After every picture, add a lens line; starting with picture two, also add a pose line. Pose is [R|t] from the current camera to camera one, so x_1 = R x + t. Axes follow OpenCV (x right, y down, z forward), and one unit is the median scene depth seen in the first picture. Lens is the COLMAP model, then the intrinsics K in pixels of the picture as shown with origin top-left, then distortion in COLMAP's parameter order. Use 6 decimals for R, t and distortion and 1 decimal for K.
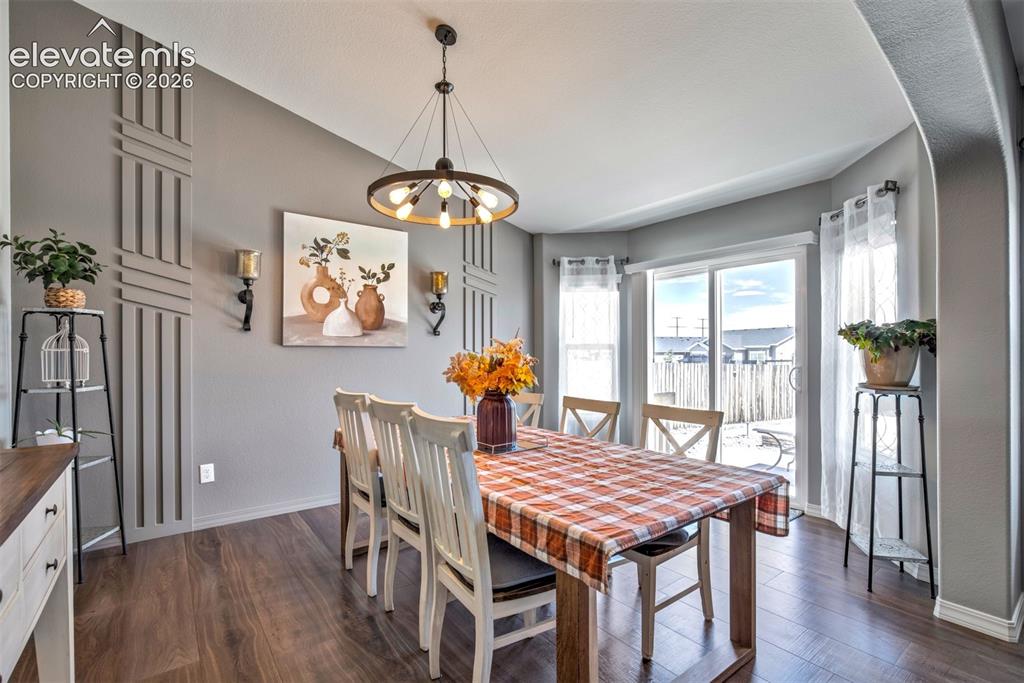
lens RADIAL K [[474.3, 0, 512.9], [0, 474.3, 348.7], [0, 0, 1]] dist [-0.001286, -0.000238]
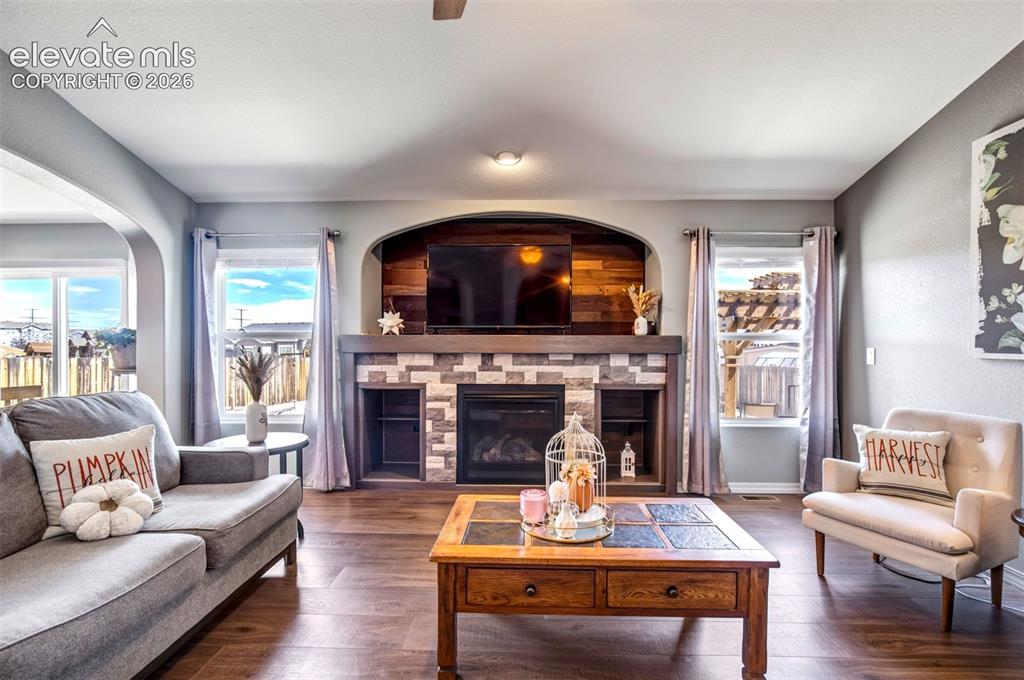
lens RADIAL K [[469.4, 0, 508.1], [0, 469.4, 346.0], [0, 0, 1]] dist [-0.001499, -0.000215]
pose [[0.616375, 0.001726, 0.787451, 0.211934], [-0.008261, 0.999957, 0.004274, -0.010097], [-0.787409, -0.009139, 0.616363, -0.638785]]
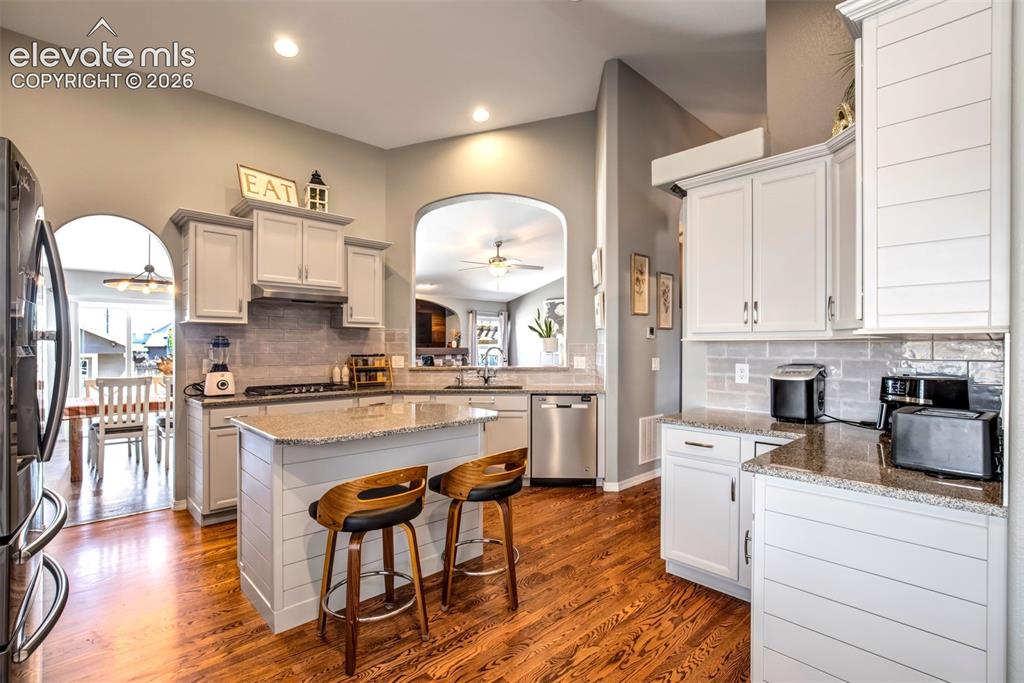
lens RADIAL K [[474.3, 0, 512.9], [0, 474.3, 348.7], [0, 0, 1]] dist [-0.001286, -0.000238]
pose [[-0.118260, 0.002410, 0.992980, -1.651640], [-0.005201, 0.999982, -0.003047, -0.018762], [-0.992969, -0.005525, -0.118245, -0.233846]]
